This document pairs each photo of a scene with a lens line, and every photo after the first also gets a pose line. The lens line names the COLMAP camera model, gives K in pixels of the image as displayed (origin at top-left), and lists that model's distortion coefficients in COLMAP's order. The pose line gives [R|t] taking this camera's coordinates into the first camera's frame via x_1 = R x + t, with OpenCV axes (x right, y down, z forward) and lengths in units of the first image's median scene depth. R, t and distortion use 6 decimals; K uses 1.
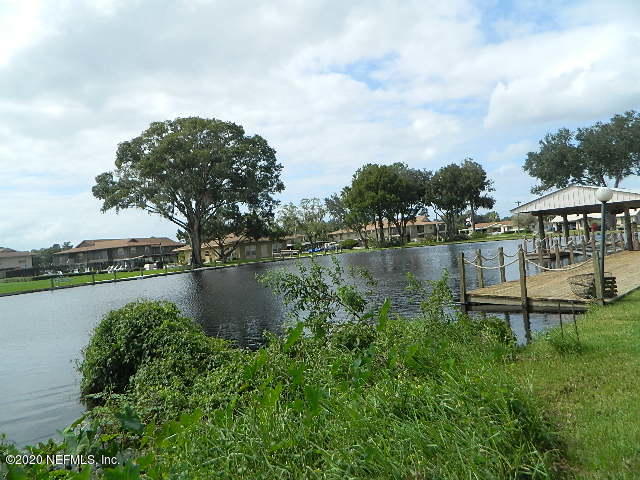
lens RADIAL K [[472.0, 0, 319.8], [0, 472.0, 232.5], [0, 0, 1]] dist [0.004466, -0.004220]
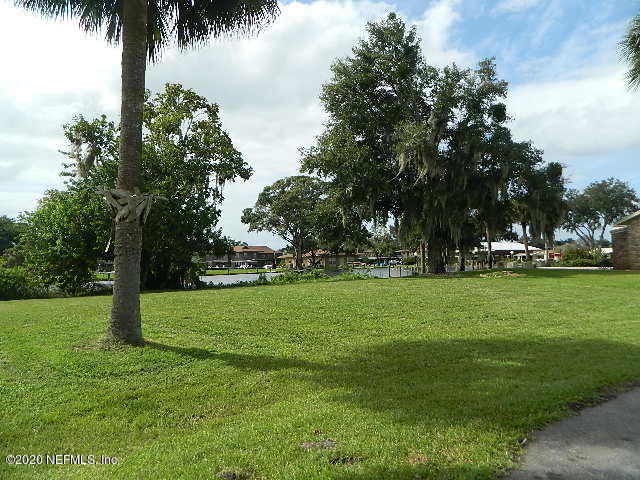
lens RADIAL K [[474.0, 0, 318.9], [0, 474.0, 228.2], [0, 0, 1]] dist [0.005057, -0.003597]
pose [[0.982036, 0.052994, -0.181100, 0.081353], [-0.059103, 0.997845, -0.028499, -0.020808], [0.179199, 0.038691, 0.983052, -0.514261]]
